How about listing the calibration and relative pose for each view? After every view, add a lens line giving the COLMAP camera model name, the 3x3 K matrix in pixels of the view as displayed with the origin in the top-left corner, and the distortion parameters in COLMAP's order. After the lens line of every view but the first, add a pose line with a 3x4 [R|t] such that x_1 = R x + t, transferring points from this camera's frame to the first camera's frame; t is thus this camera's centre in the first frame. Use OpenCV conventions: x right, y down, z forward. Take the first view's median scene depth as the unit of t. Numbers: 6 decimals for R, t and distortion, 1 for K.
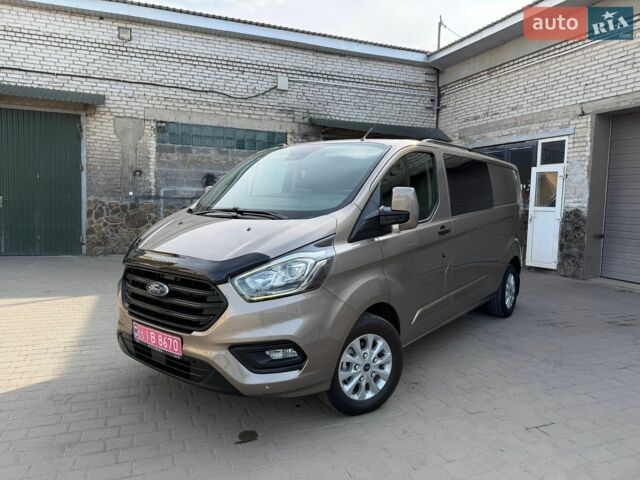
lens RADIAL K [[439.4, 0, 320.0], [0, 439.4, 240.0], [0, 0, 1]] dist [0.065086, -0.054140]
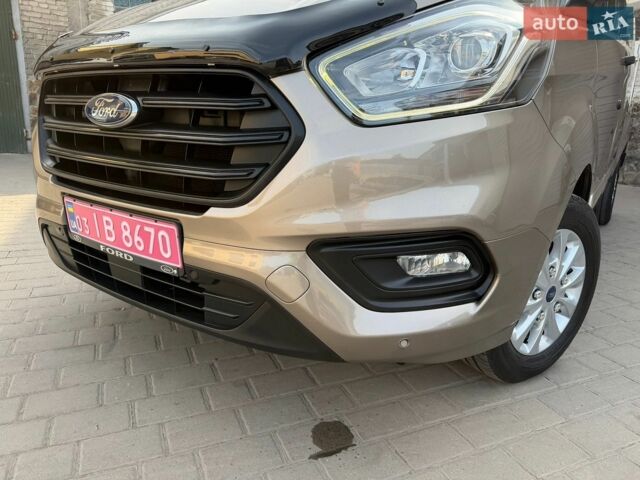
lens RADIAL K [[439.4, 0, 320.0], [0, 439.4, 240.0], [0, 0, 1]] dist [0.065086, -0.054140]
pose [[0.998698, 0.001205, 0.050995, -0.201142], [-0.009761, 0.985762, 0.167865, 0.162554], [-0.050067, -0.168144, 0.984490, 0.584888]]
